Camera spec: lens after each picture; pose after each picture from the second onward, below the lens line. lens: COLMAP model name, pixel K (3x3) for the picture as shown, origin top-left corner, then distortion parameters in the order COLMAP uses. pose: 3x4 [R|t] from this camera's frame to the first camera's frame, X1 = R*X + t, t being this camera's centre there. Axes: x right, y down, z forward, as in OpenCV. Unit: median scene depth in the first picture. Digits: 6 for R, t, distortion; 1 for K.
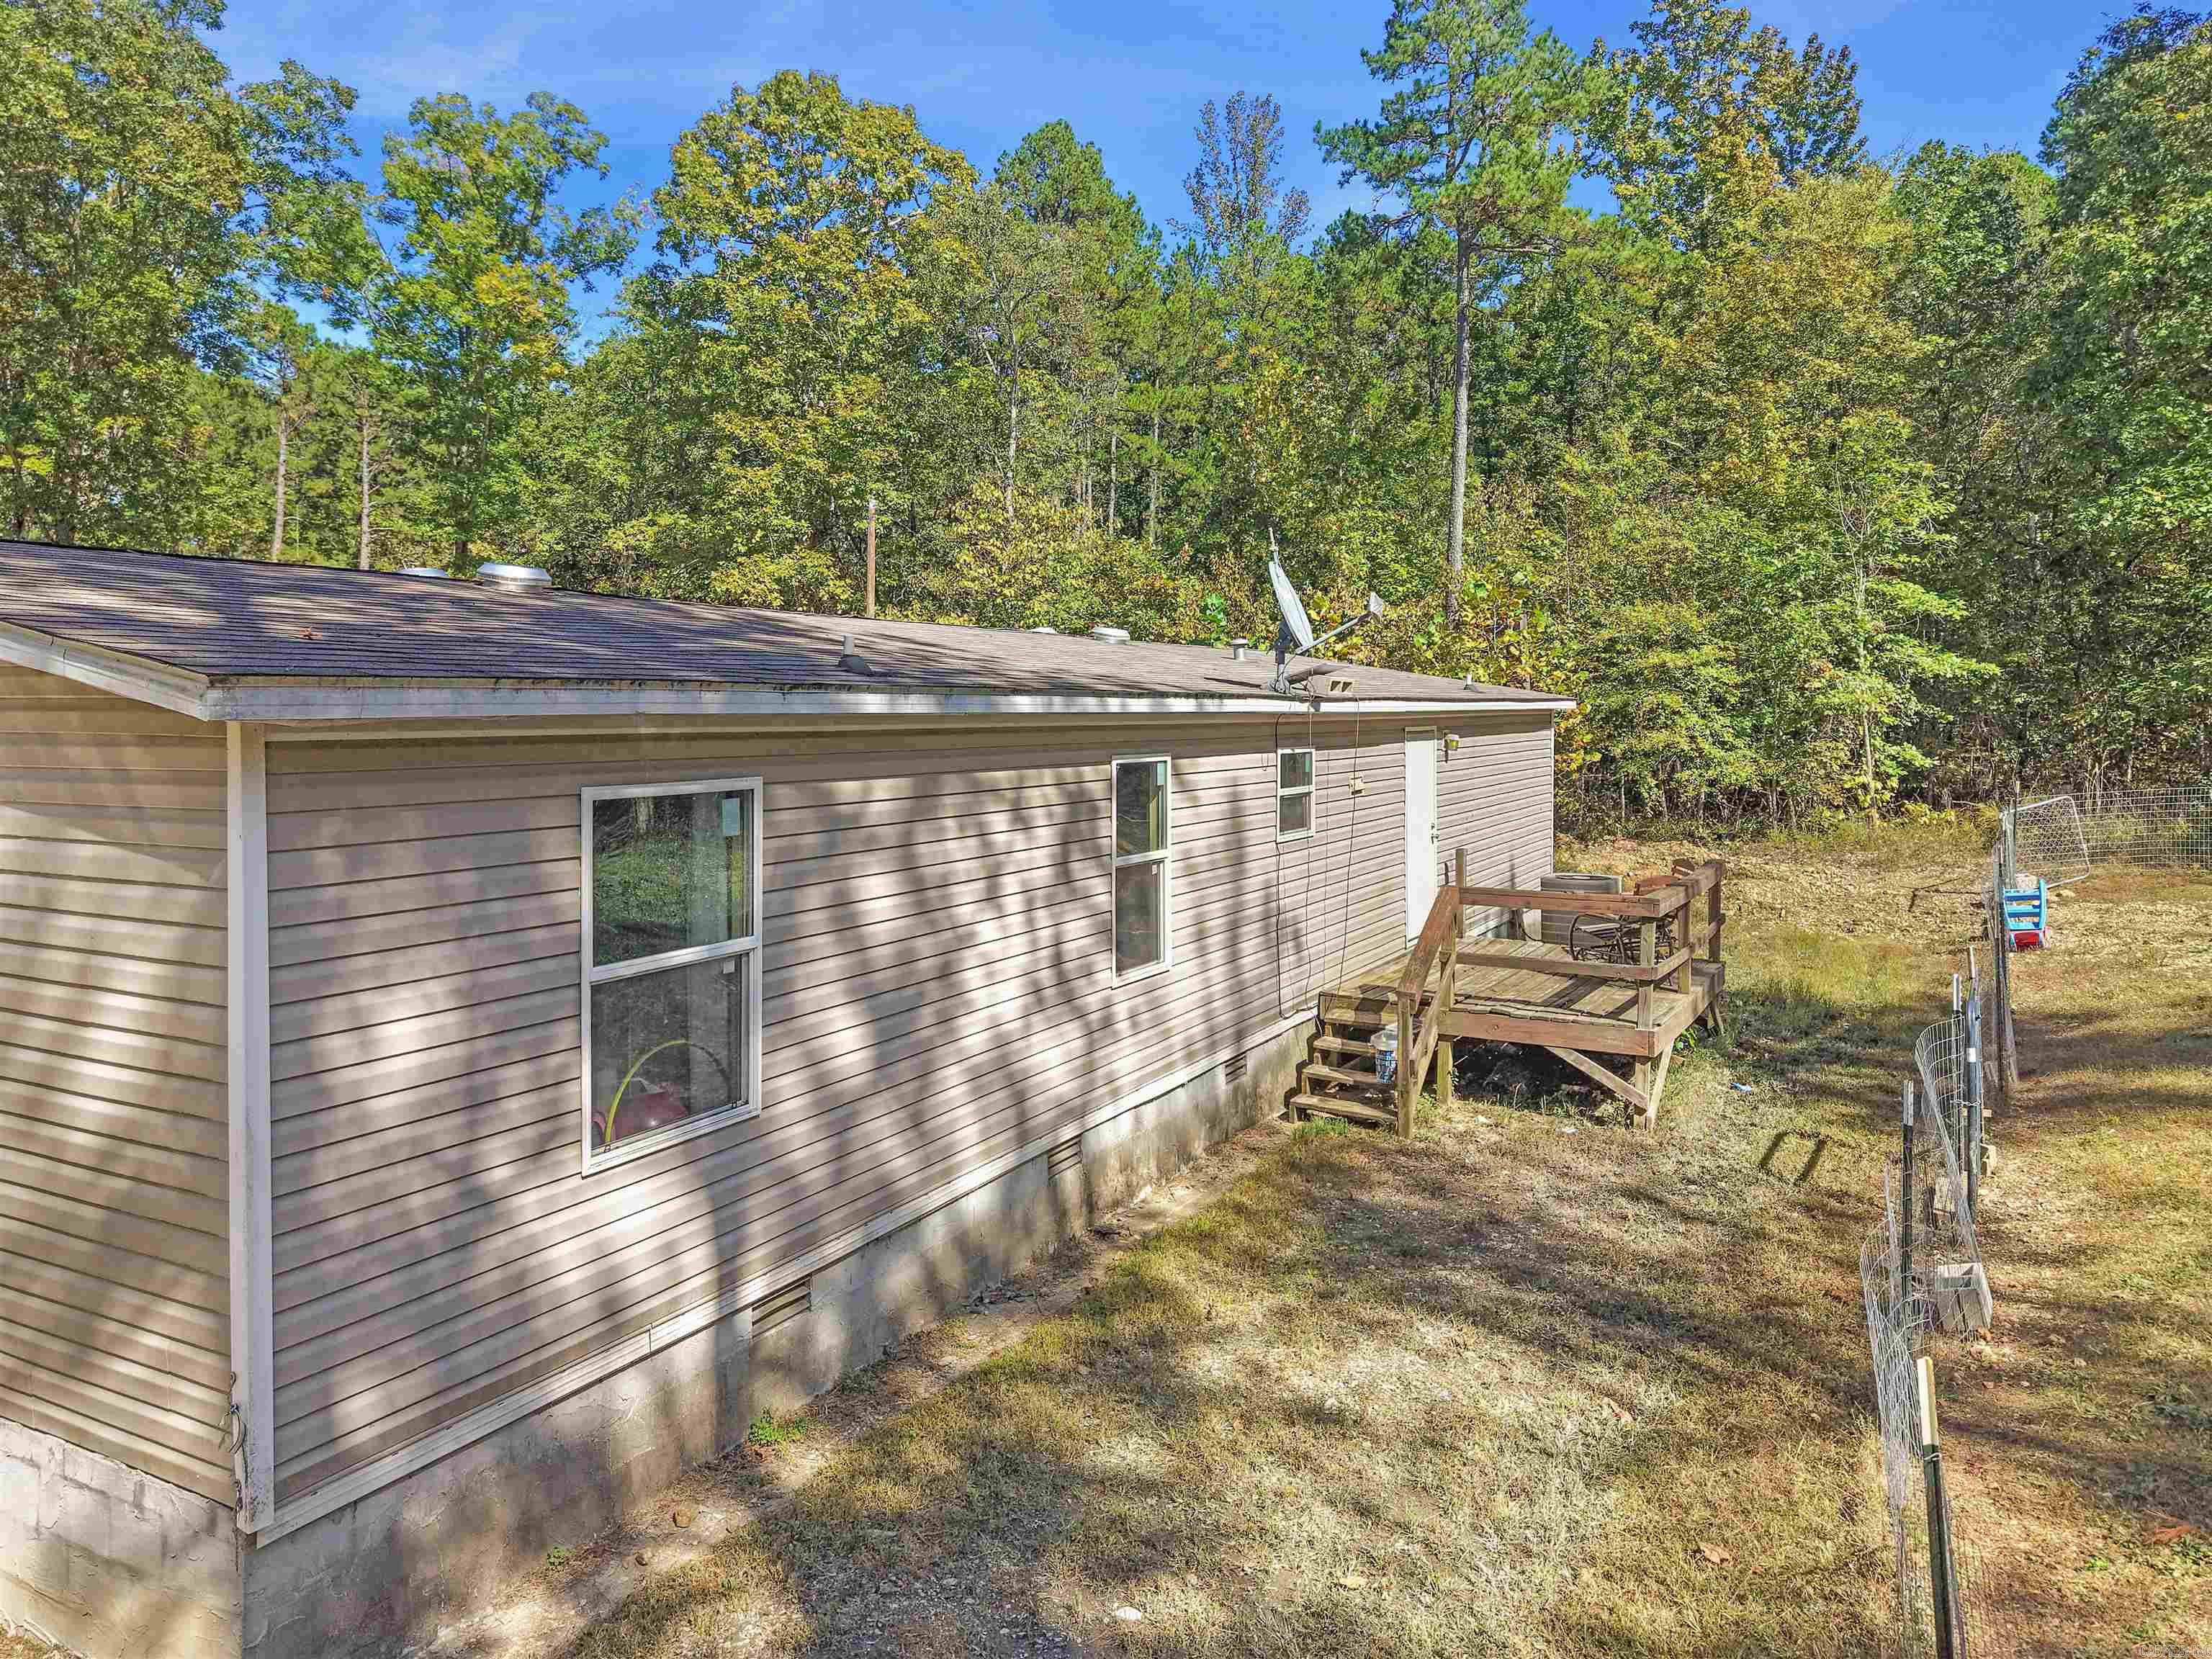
lens RADIAL K [[1536.9, 0, 1108.1], [0, 1536.9, 744.2], [0, 0, 1]] dist [0.163113, -0.000088]
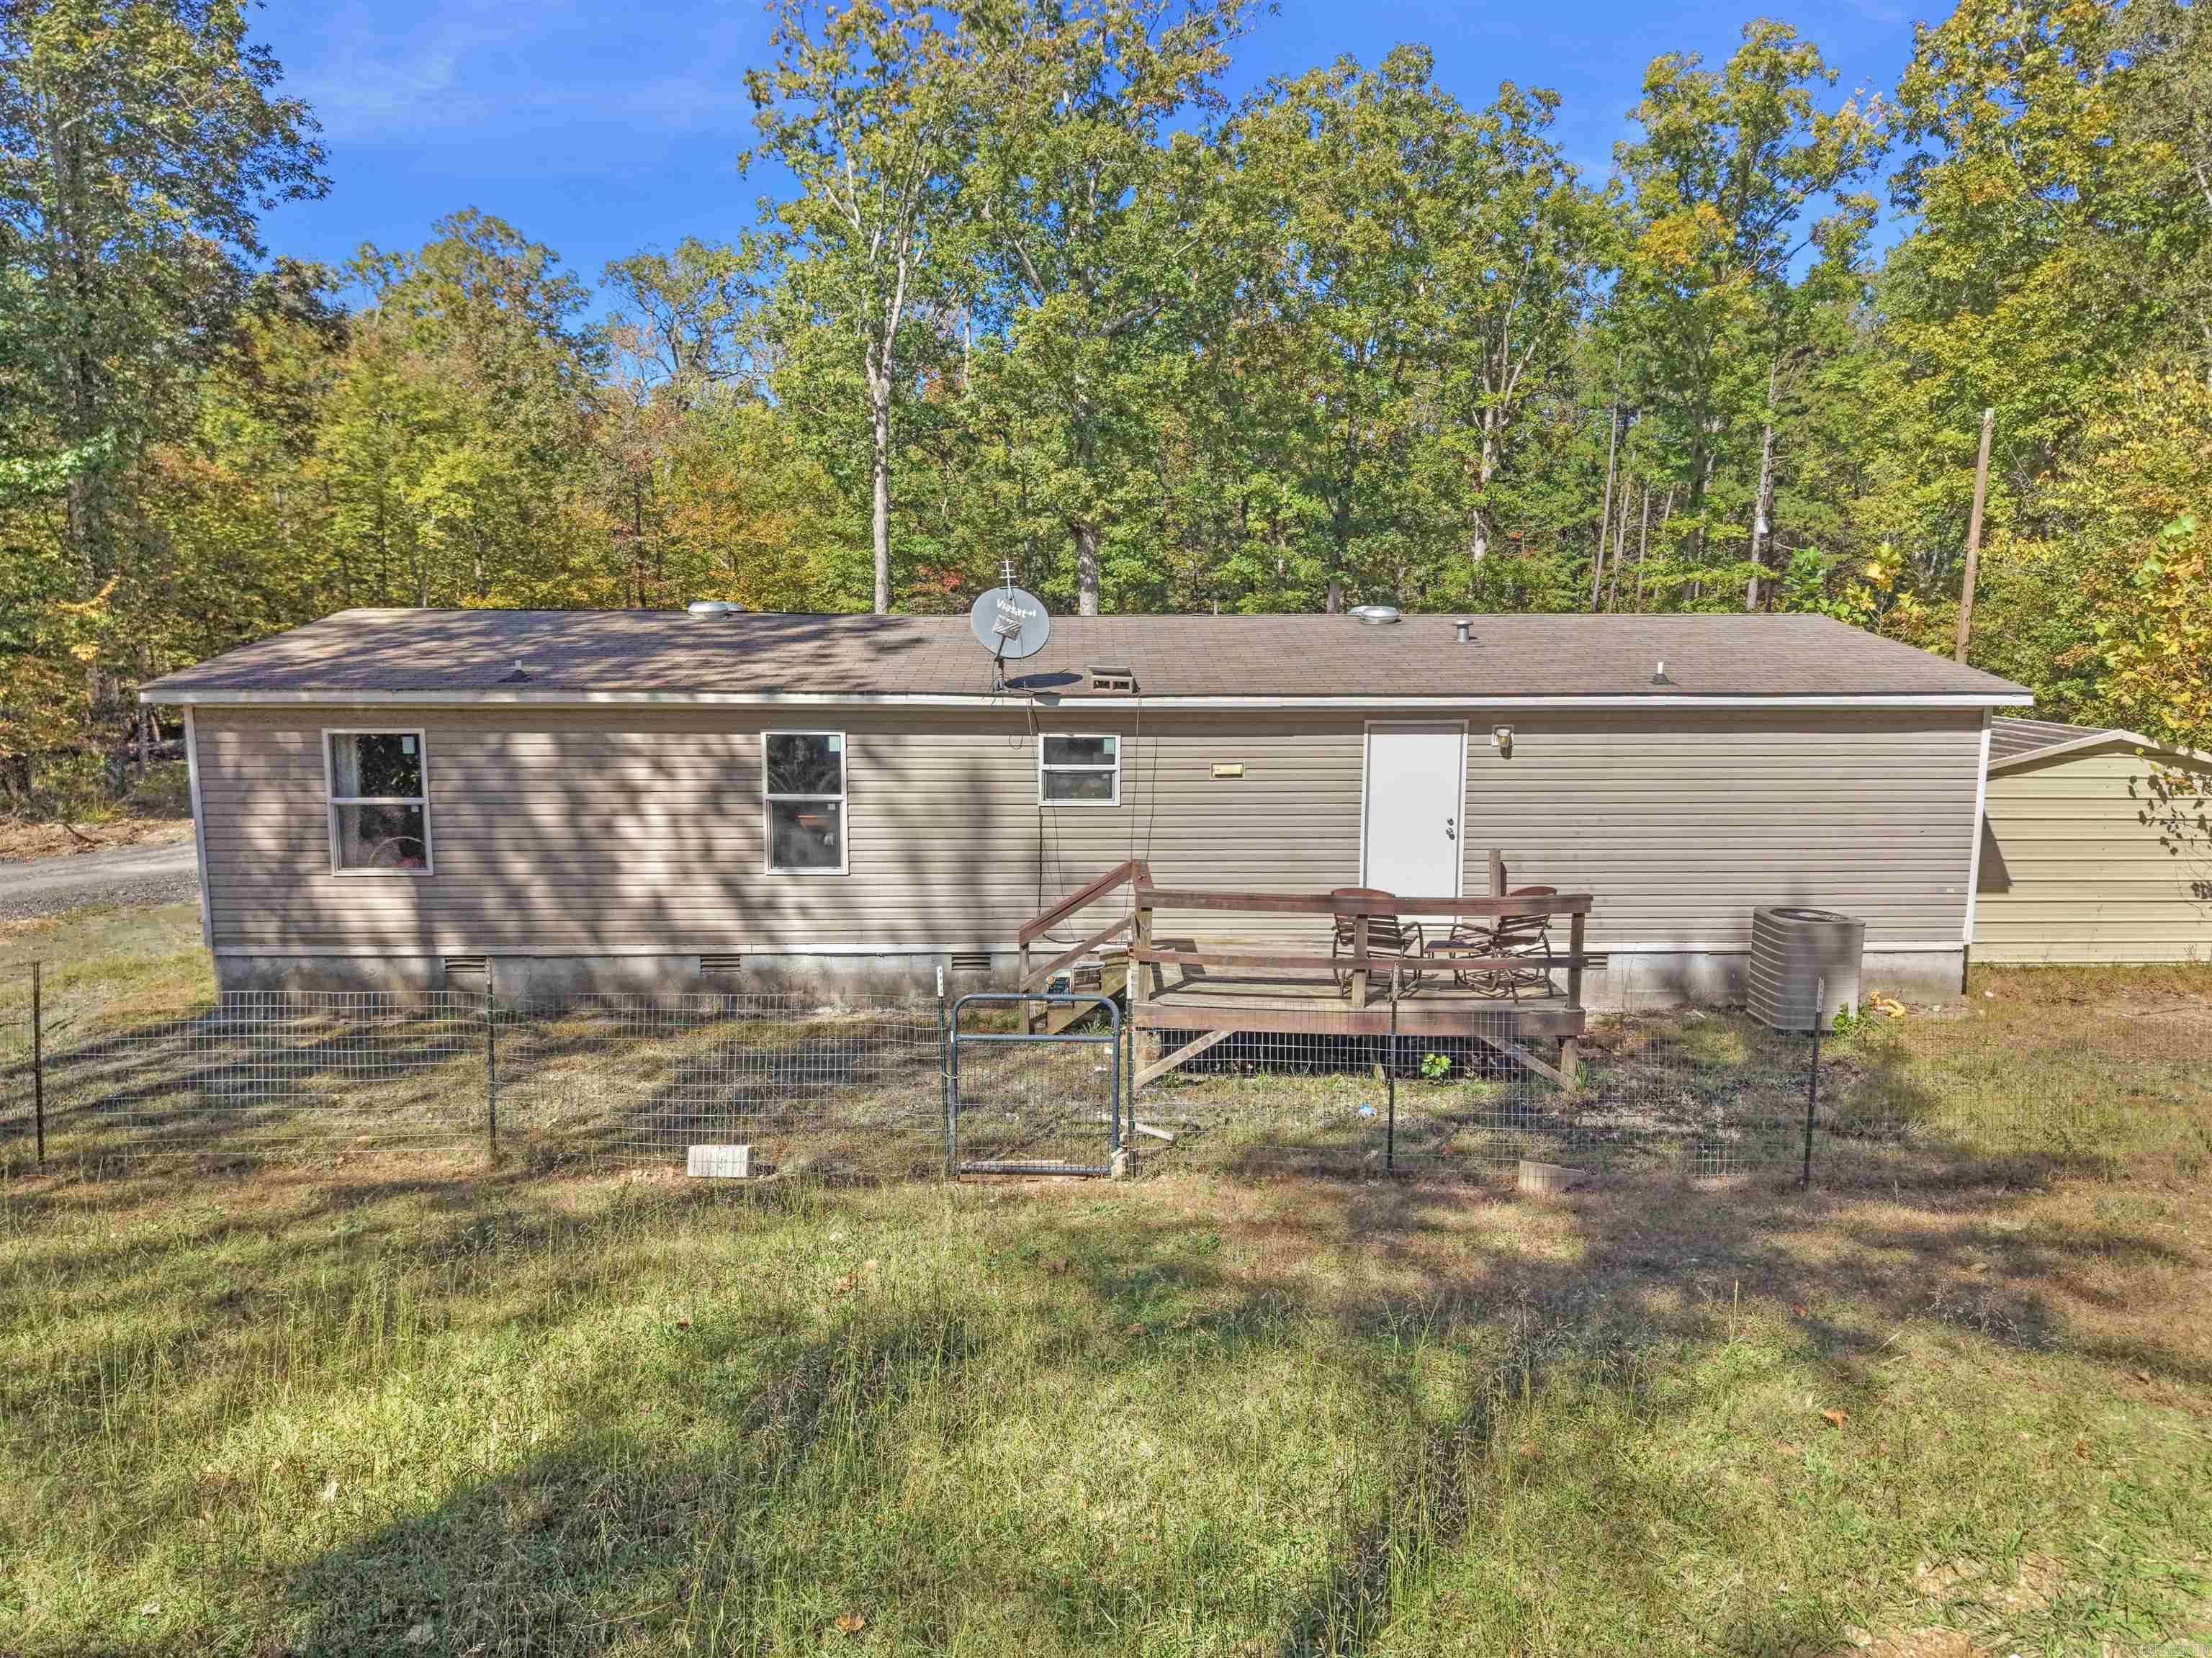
lens RADIAL K [[1456.1, 0, 1106.0], [0, 1456.1, 829.0], [0, 0, 1]] dist [0.075757, -0.001170]
pose [[0.481365, 0.129108, -0.866959, 1.585437], [-0.023067, 0.990616, 0.134716, -0.108996], [0.876217, -0.044849, 0.479826, 0.620073]]
